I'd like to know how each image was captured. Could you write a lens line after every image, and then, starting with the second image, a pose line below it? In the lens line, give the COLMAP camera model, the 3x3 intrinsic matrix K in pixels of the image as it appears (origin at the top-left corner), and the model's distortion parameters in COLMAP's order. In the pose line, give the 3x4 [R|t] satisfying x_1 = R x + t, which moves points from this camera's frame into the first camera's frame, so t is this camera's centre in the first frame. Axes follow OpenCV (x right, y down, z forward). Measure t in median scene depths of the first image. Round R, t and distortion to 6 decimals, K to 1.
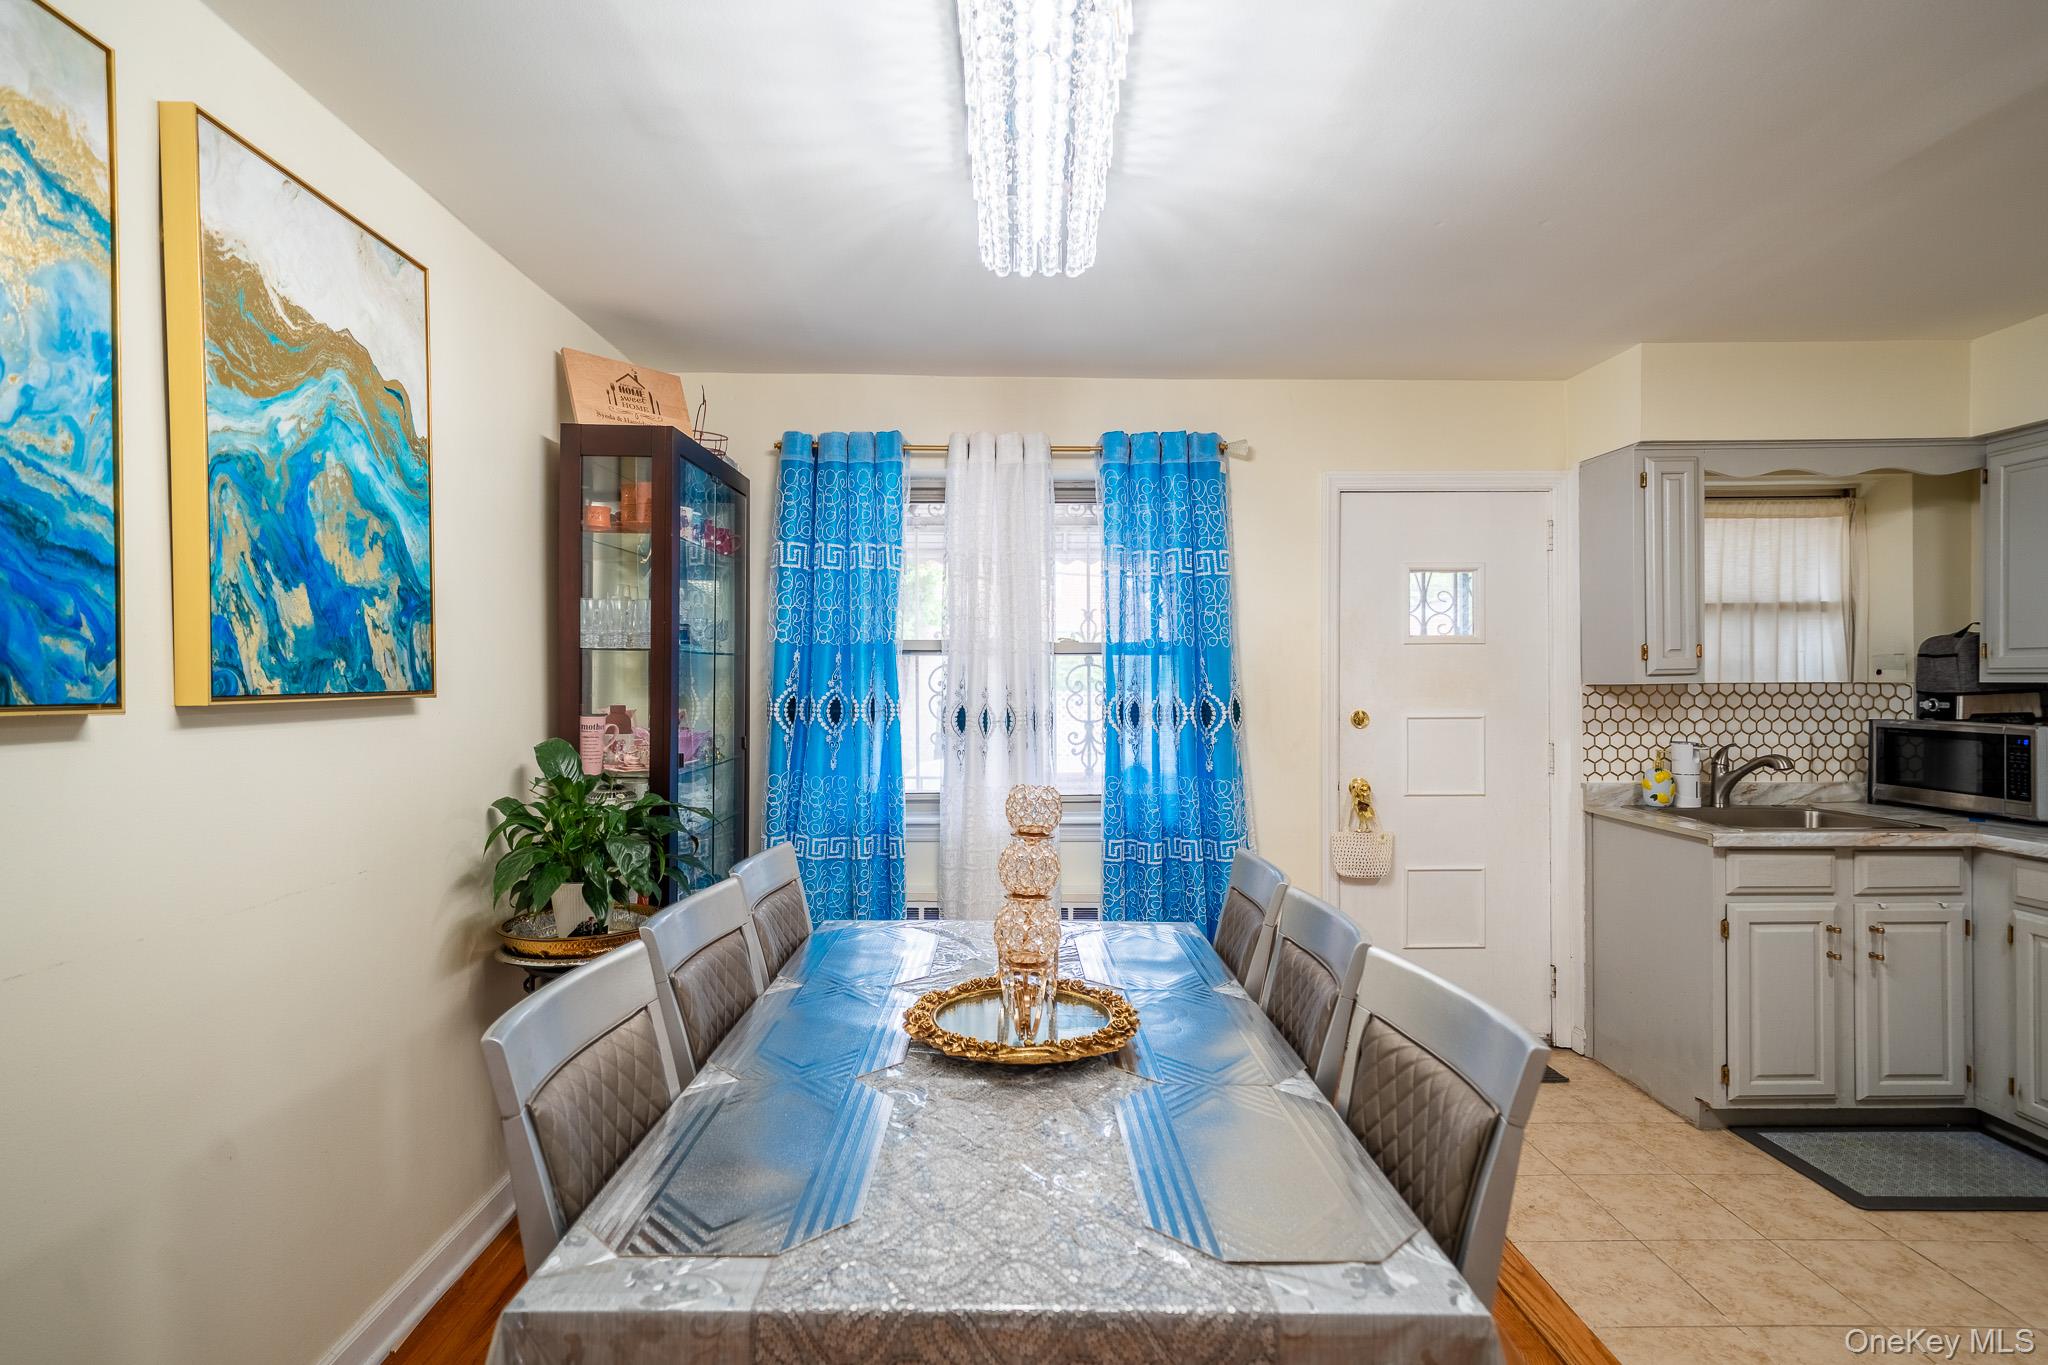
lens RADIAL K [[977.0, 0, 1036.1], [0, 977.0, 683.5], [0, 0, 1]] dist [0.019290, 0.001223]
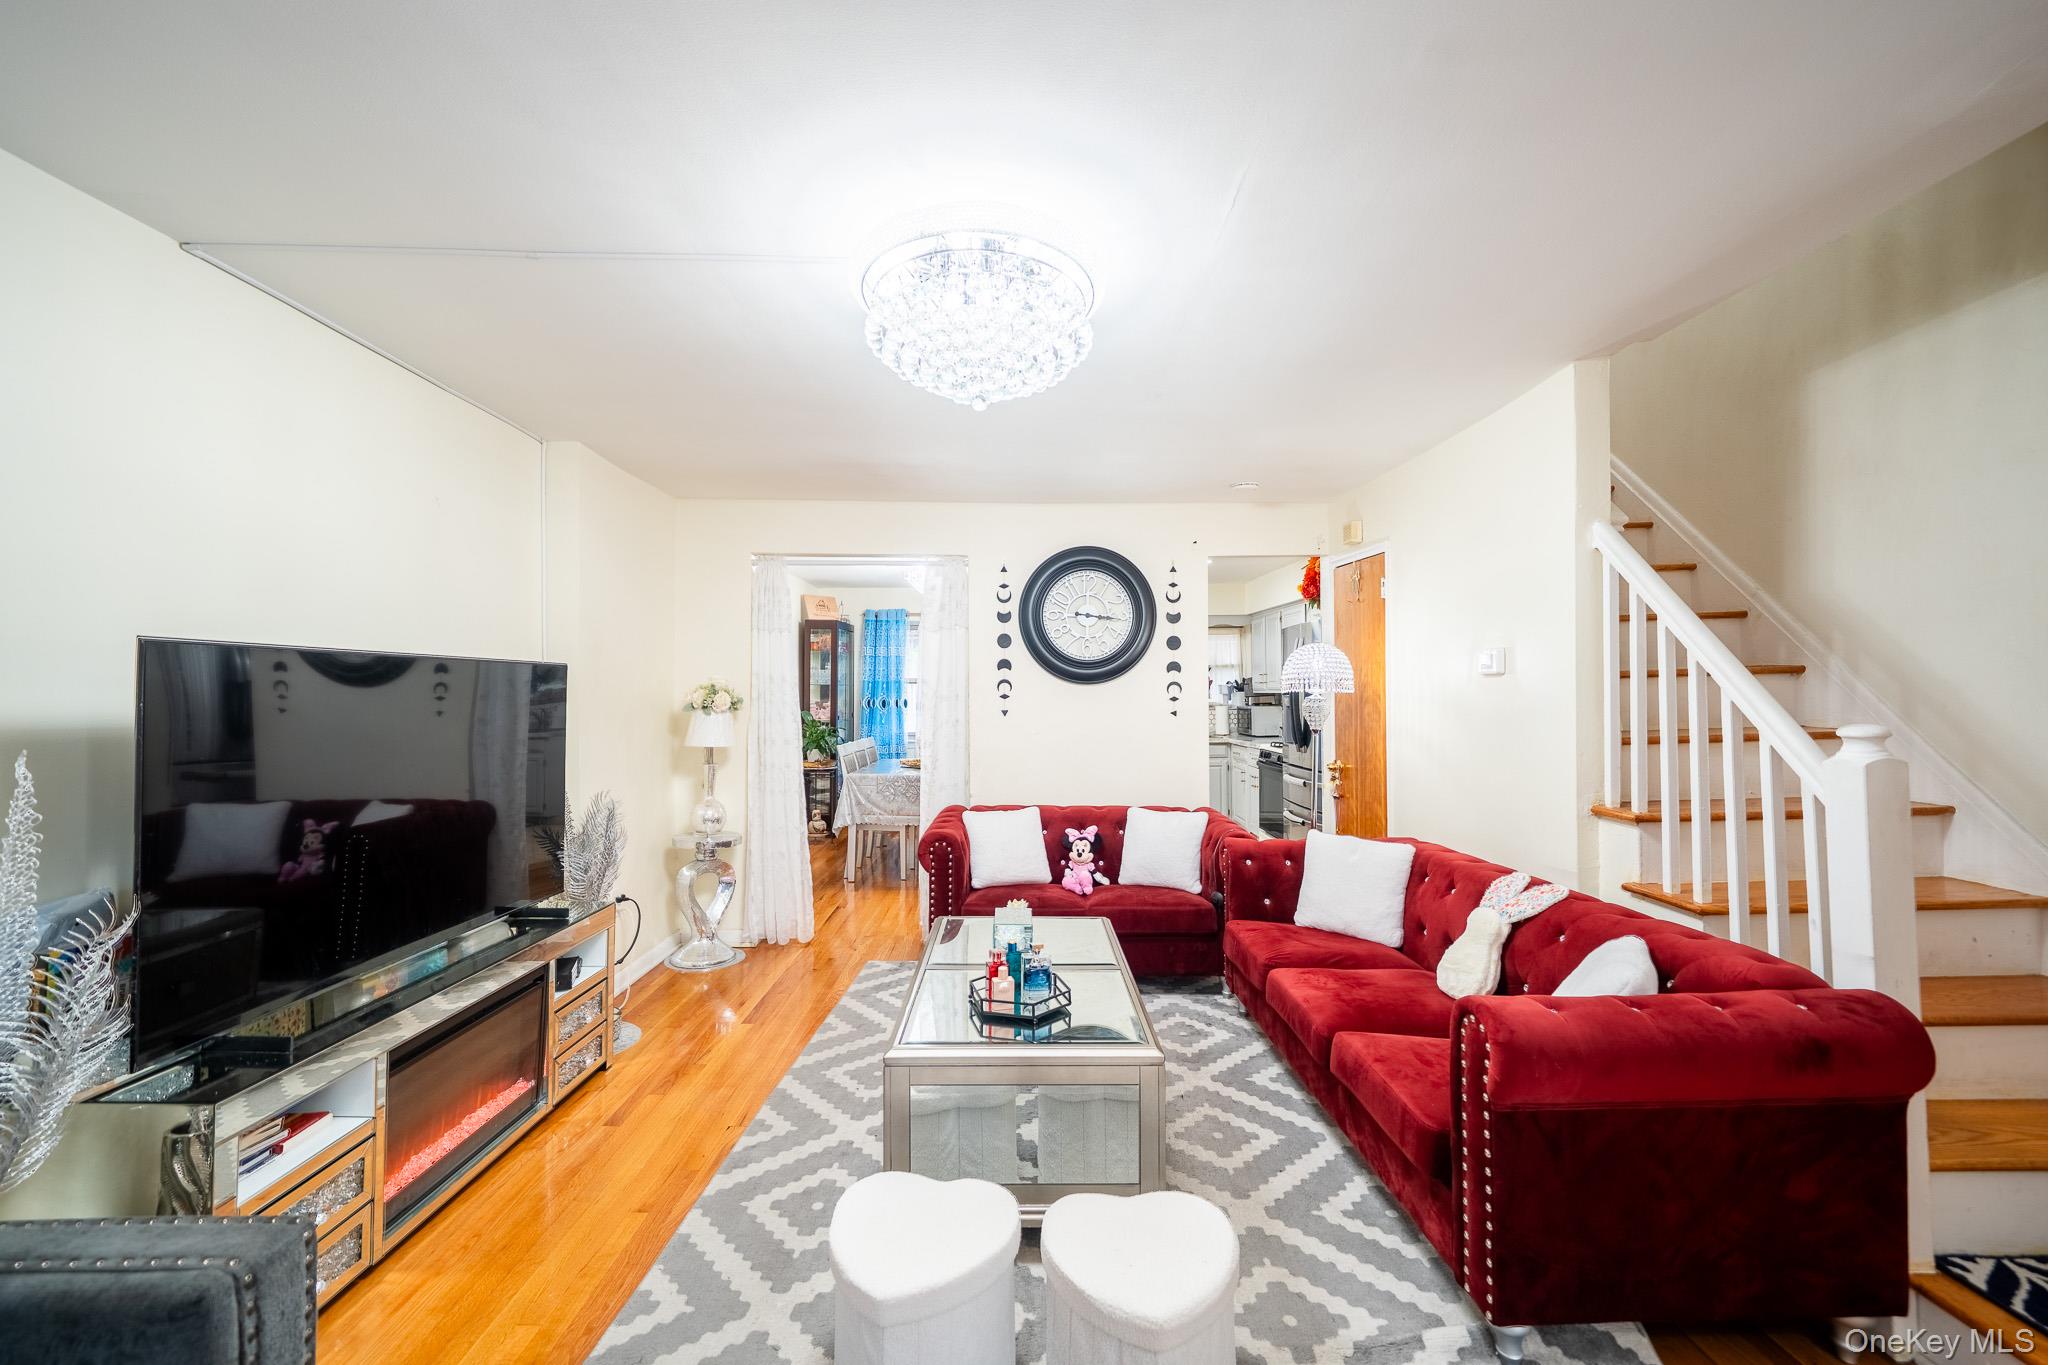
lens RADIAL K [[827.7, 0, 1020.6], [0, 827.7, 683.5], [0, 0, 1]] dist [0.002248, 0.000454]
pose [[0.999625, -0.002965, -0.027221, 0.300760], [0.002663, 0.999934, -0.011145, -0.003520], [0.027252, 0.011069, 0.999567, -1.604807]]
